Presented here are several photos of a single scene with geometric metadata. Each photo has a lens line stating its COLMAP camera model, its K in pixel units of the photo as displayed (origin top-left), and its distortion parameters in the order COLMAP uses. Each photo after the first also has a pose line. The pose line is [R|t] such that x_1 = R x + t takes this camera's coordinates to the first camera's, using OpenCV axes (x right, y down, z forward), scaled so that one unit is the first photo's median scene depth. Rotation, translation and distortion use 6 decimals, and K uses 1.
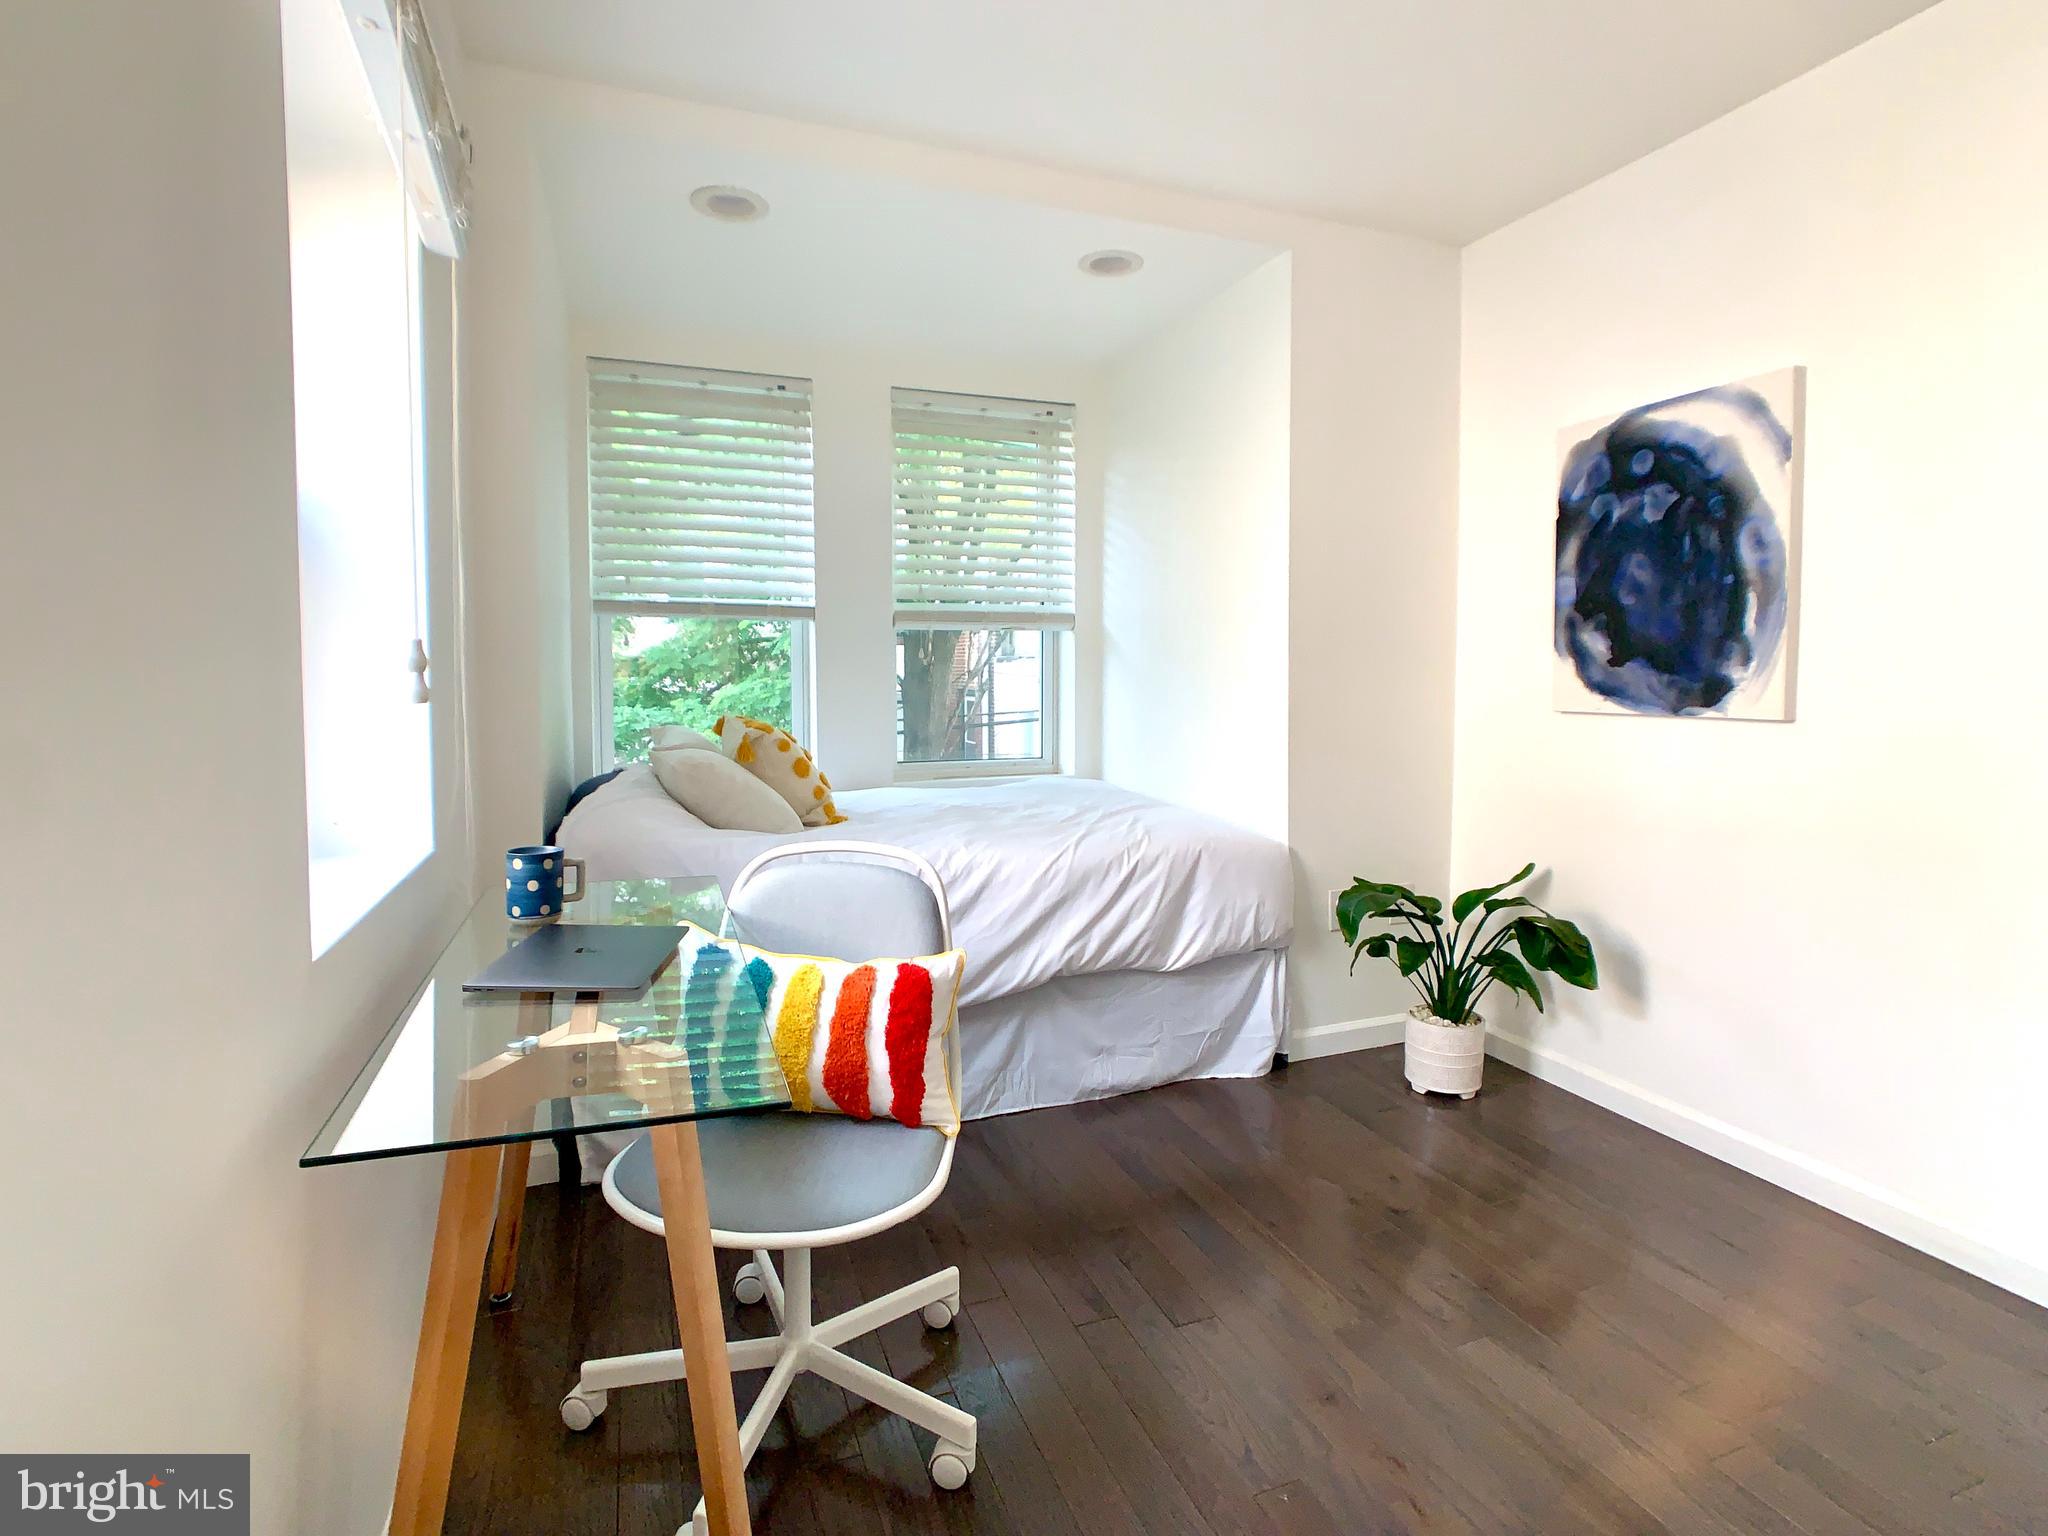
lens RADIAL K [[1009.3, 0, 1035.5], [0, 1009.3, 729.9], [0, 0, 1]] dist [-0.001664, -0.000598]
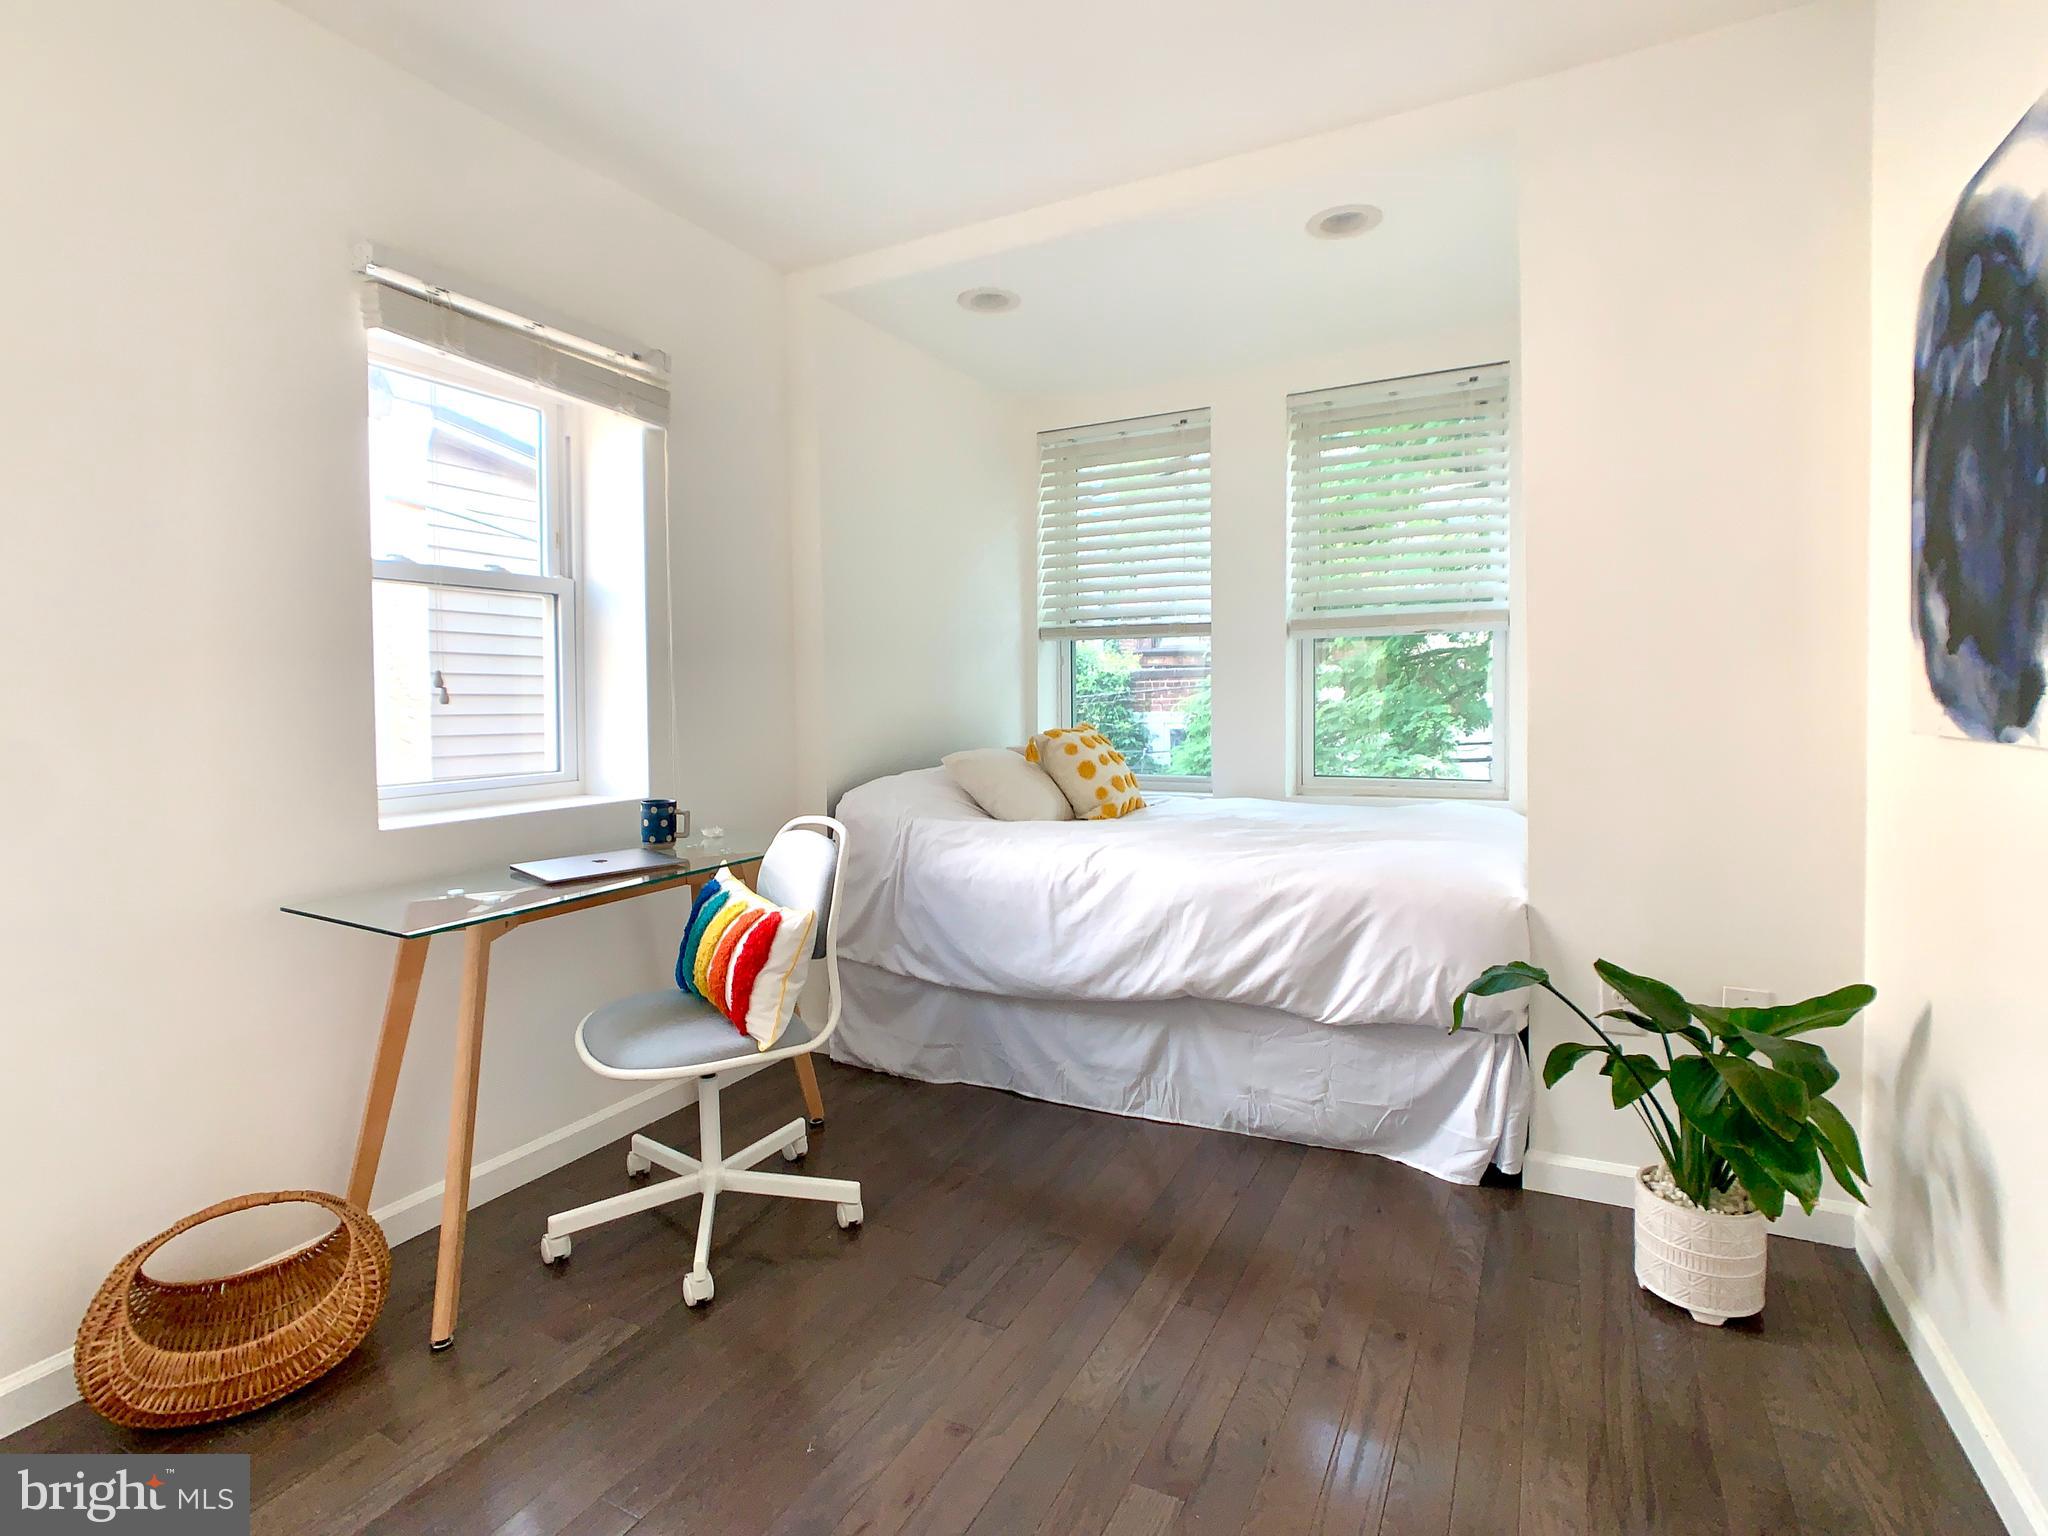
lens RADIAL K [[1009.3, 0, 1035.5], [0, 1009.3, 729.9], [0, 0, 1]] dist [-0.001664, -0.000598]
pose [[0.660833, 0.019822, -0.750271, 0.606492], [-0.031986, 0.999487, -0.001767, -0.003055], [0.749851, 0.025166, 0.661128, 0.232616]]
